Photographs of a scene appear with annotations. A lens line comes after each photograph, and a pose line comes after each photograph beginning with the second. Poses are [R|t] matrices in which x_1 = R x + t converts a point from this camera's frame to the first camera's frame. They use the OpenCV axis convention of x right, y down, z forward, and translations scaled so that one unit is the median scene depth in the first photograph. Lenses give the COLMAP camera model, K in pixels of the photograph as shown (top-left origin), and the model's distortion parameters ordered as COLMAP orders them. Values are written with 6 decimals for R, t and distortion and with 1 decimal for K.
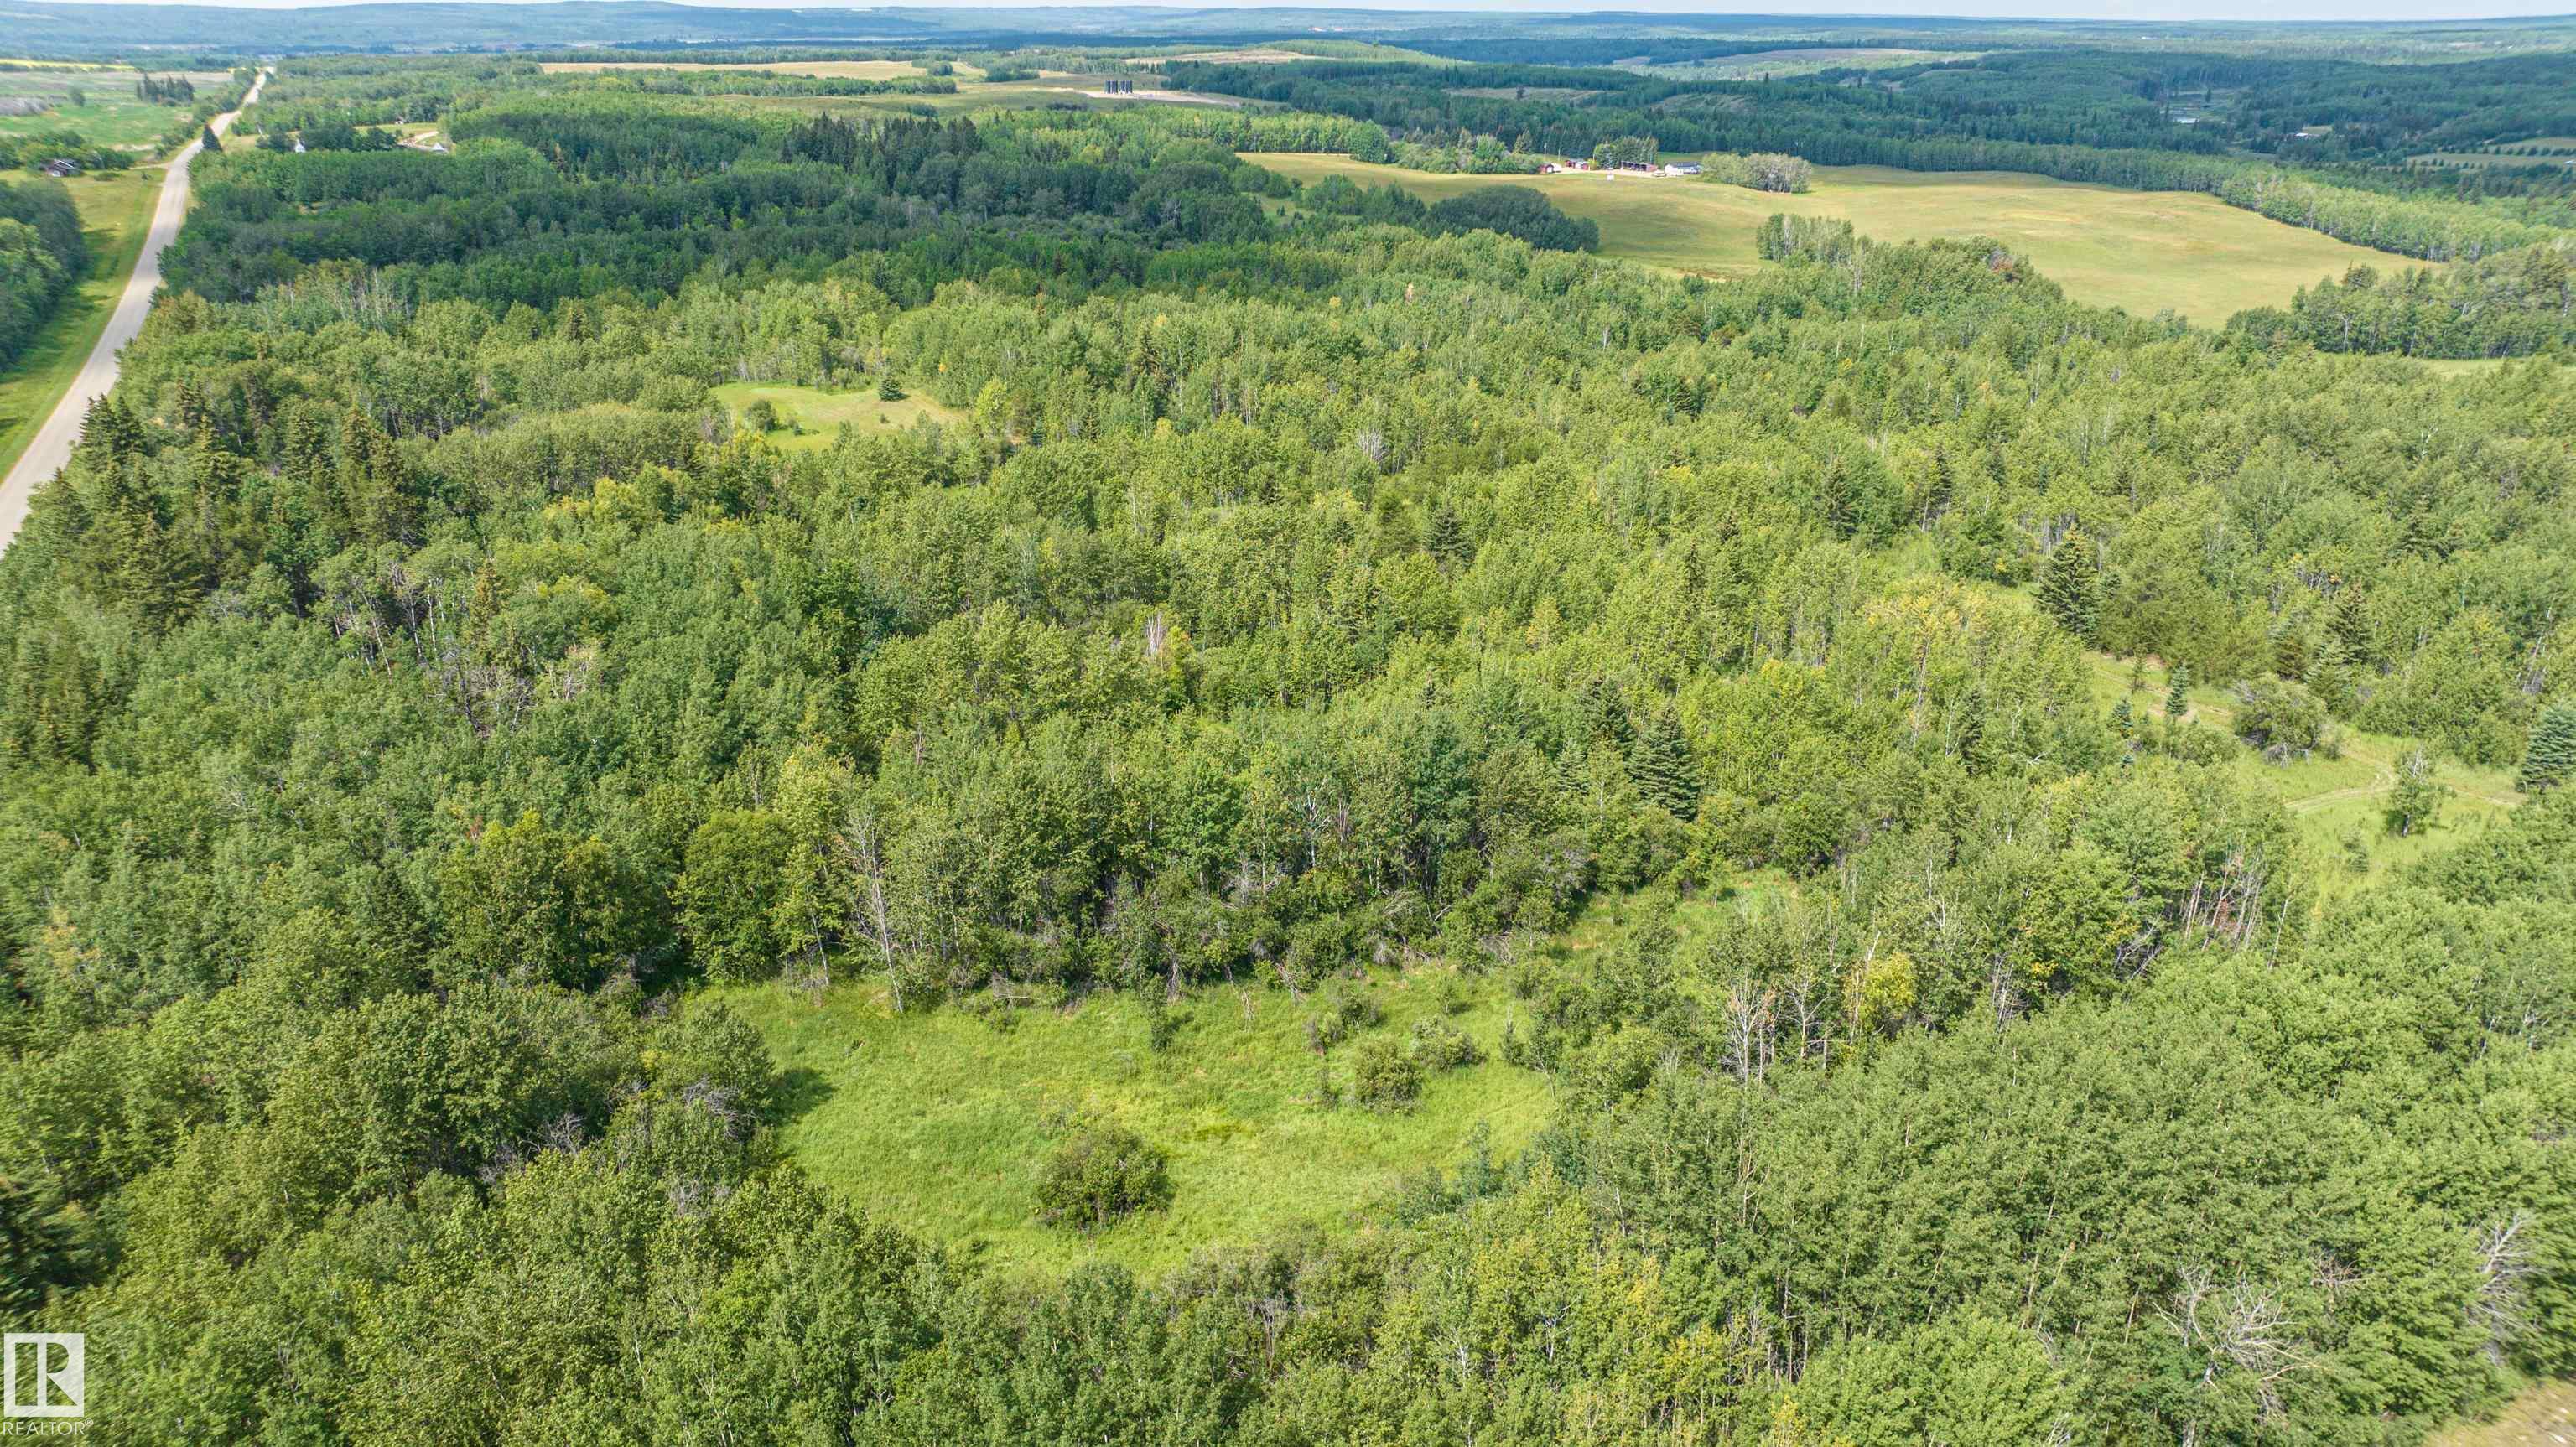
lens RADIAL K [[1821.1, 0, 1288.0], [0, 1821.1, 723.5], [0, 0, 1]] dist [-0.013113, -0.003418]
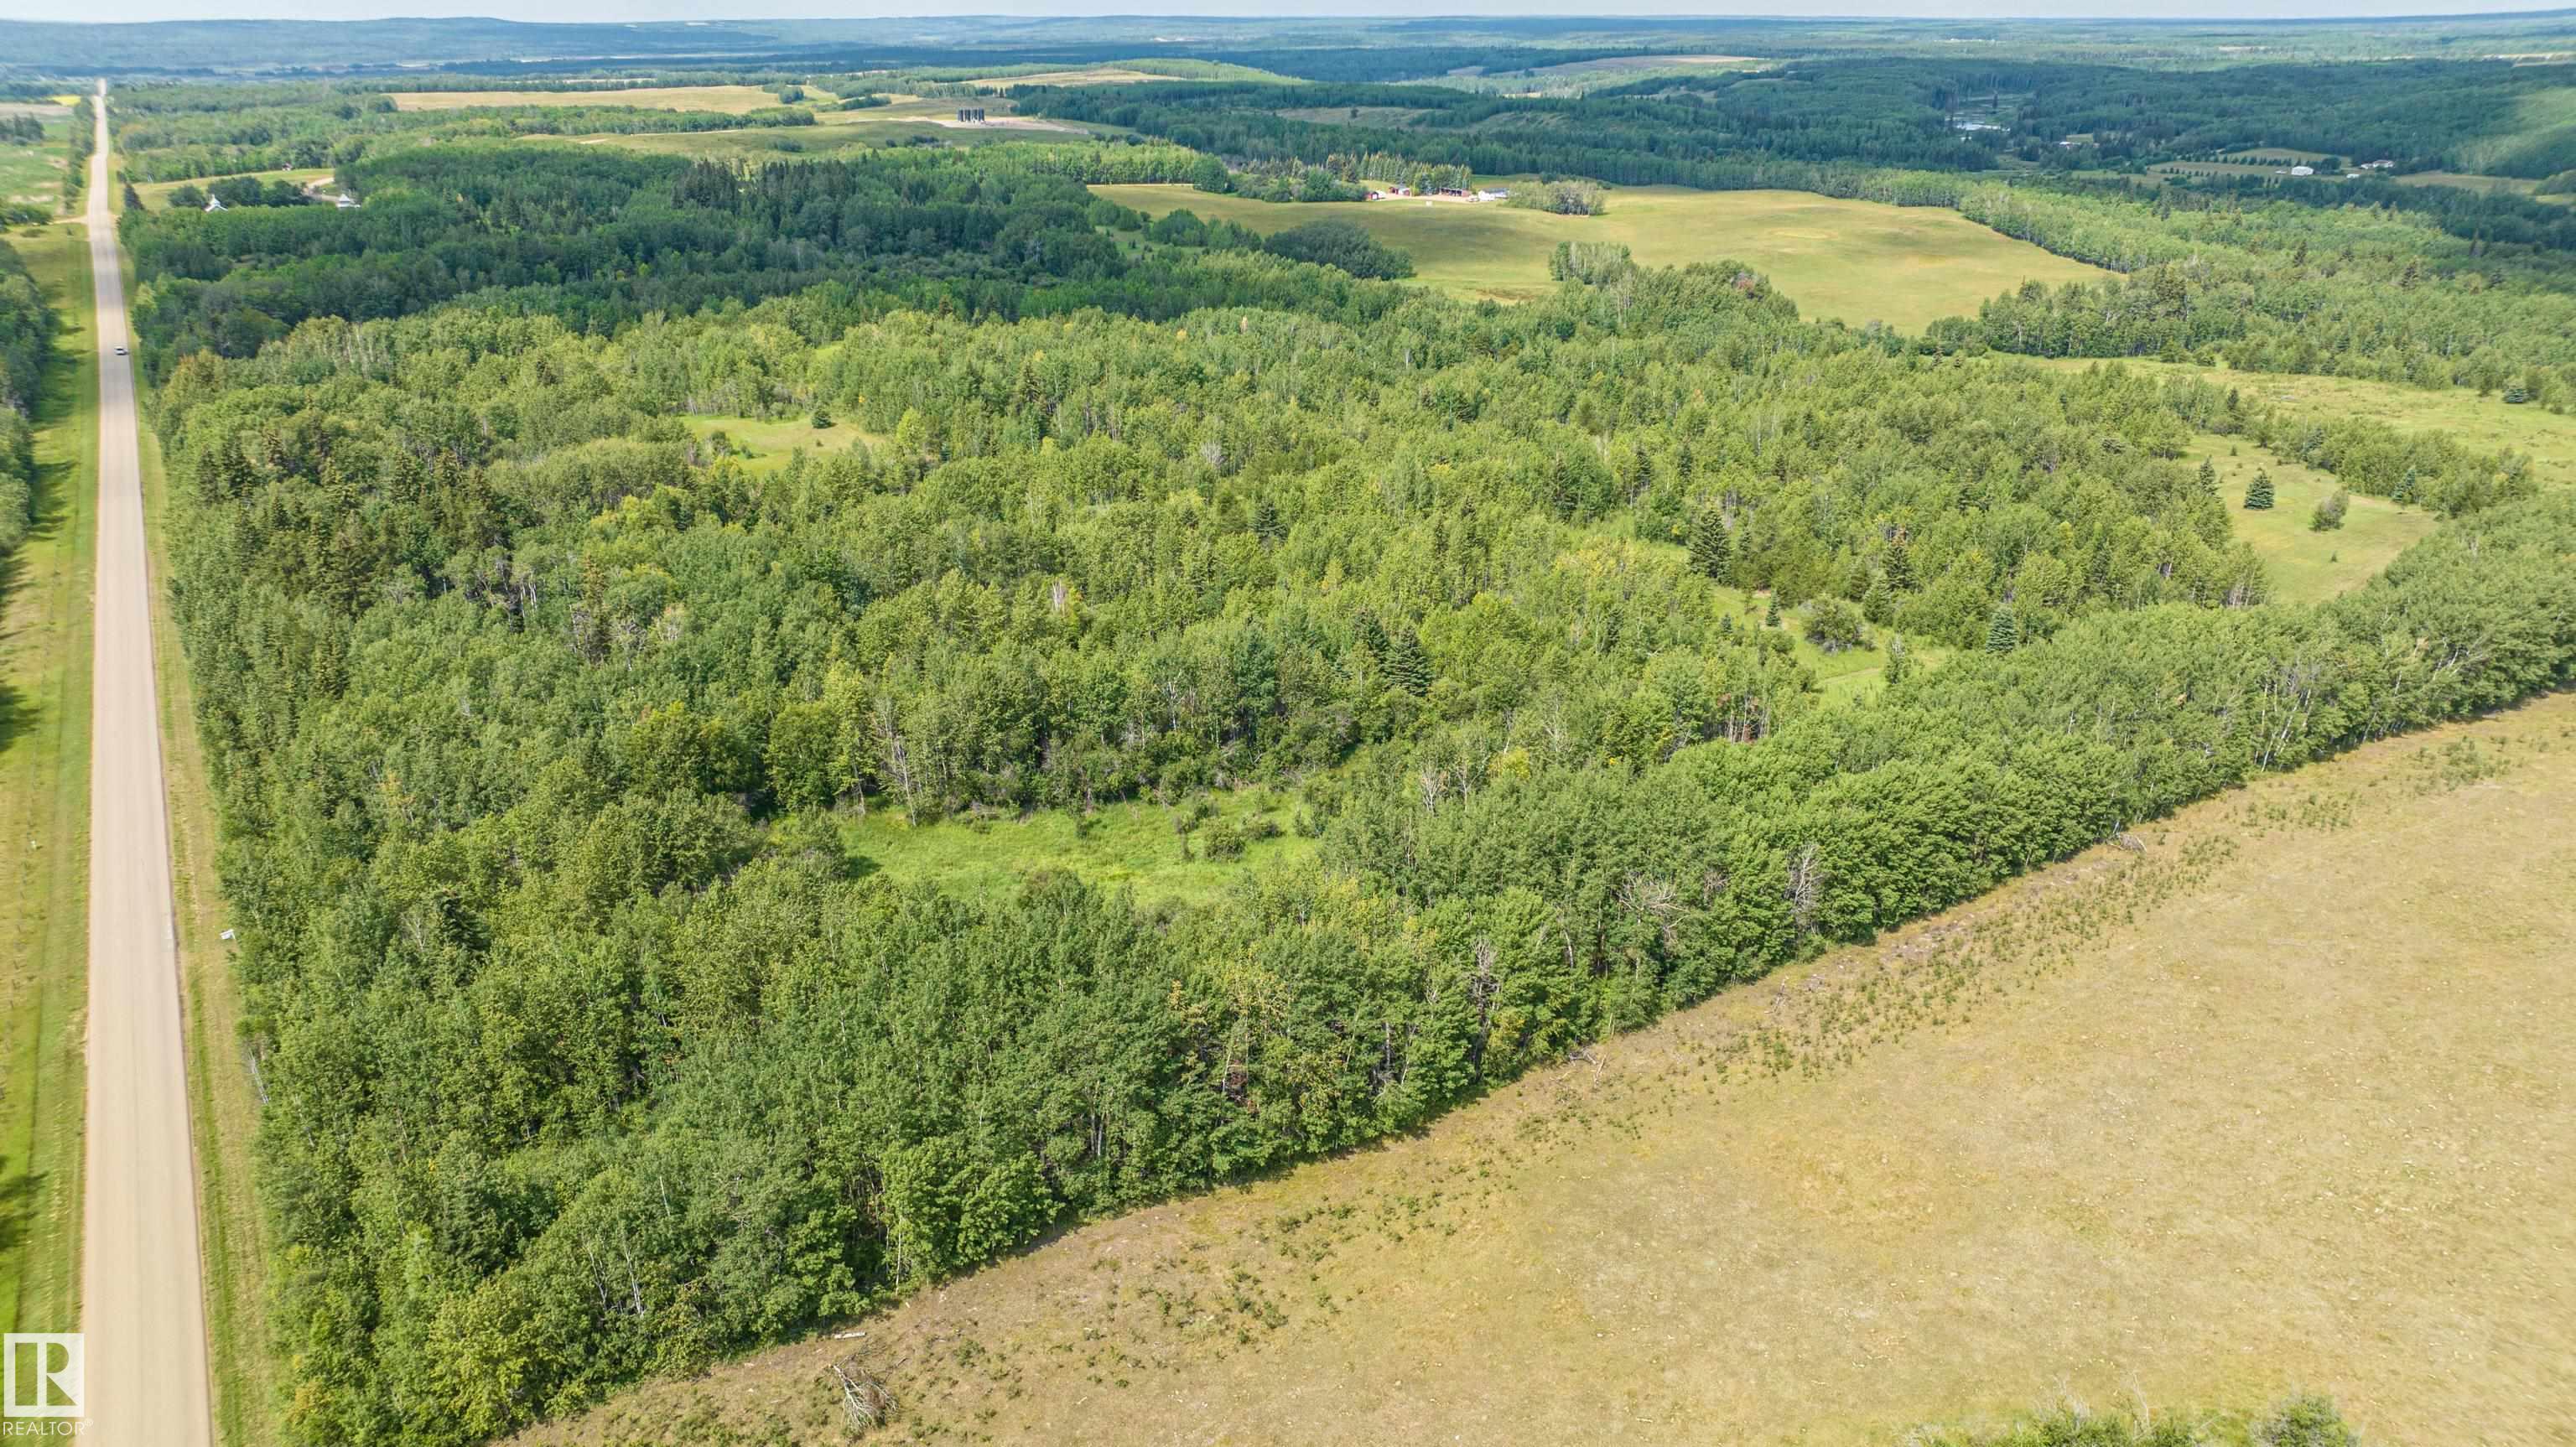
lens RADIAL K [[1821.1, 0, 1288.0], [0, 1821.1, 723.5], [0, 0, 1]] dist [-0.013113, -0.003418]
pose [[0.996657, -0.038202, 0.072216, -0.000959], [0.038369, 0.999263, -0.000928, 0.045940], [-0.072127, 0.003696, 0.997389, -0.323401]]
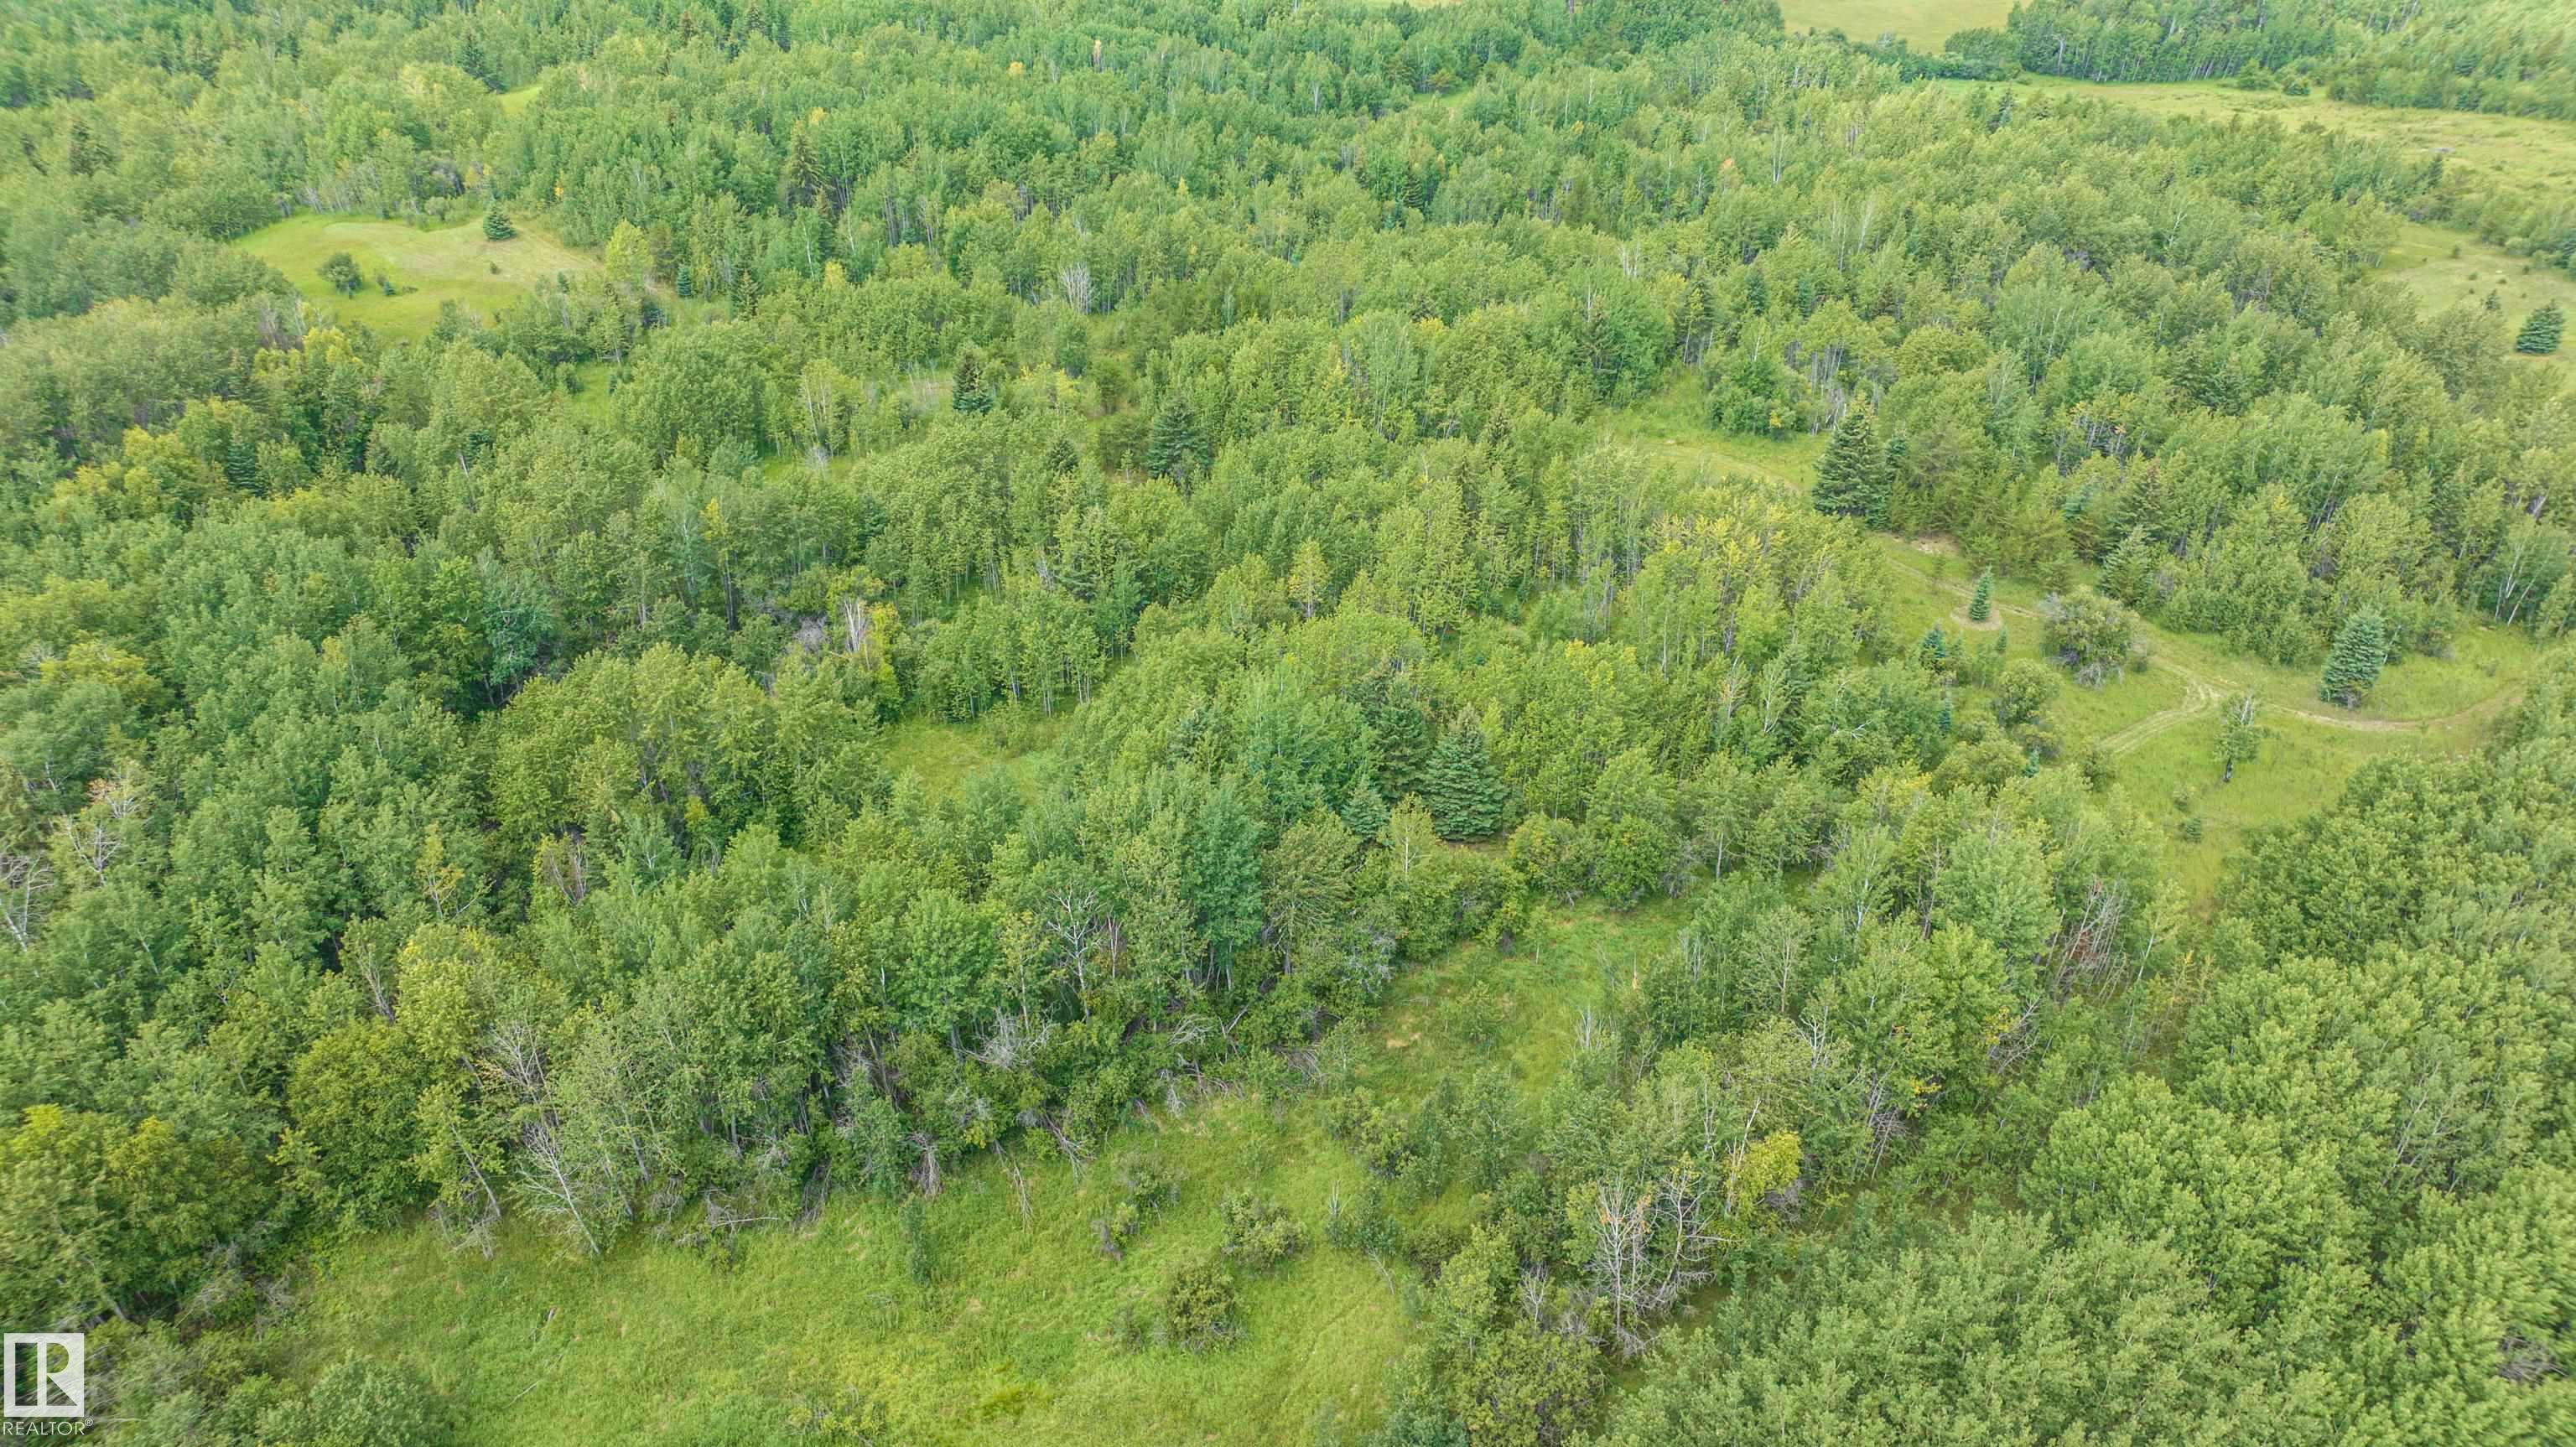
lens RADIAL K [[1821.1, 0, 1288.0], [0, 1821.1, 723.5], [0, 0, 1]] dist [-0.013113, -0.003418]
pose [[0.984964, -0.087154, 0.149167, -0.004348], [0.060045, 0.982297, 0.177446, -0.110068], [-0.161991, -0.165821, 0.972760, 0.108183]]
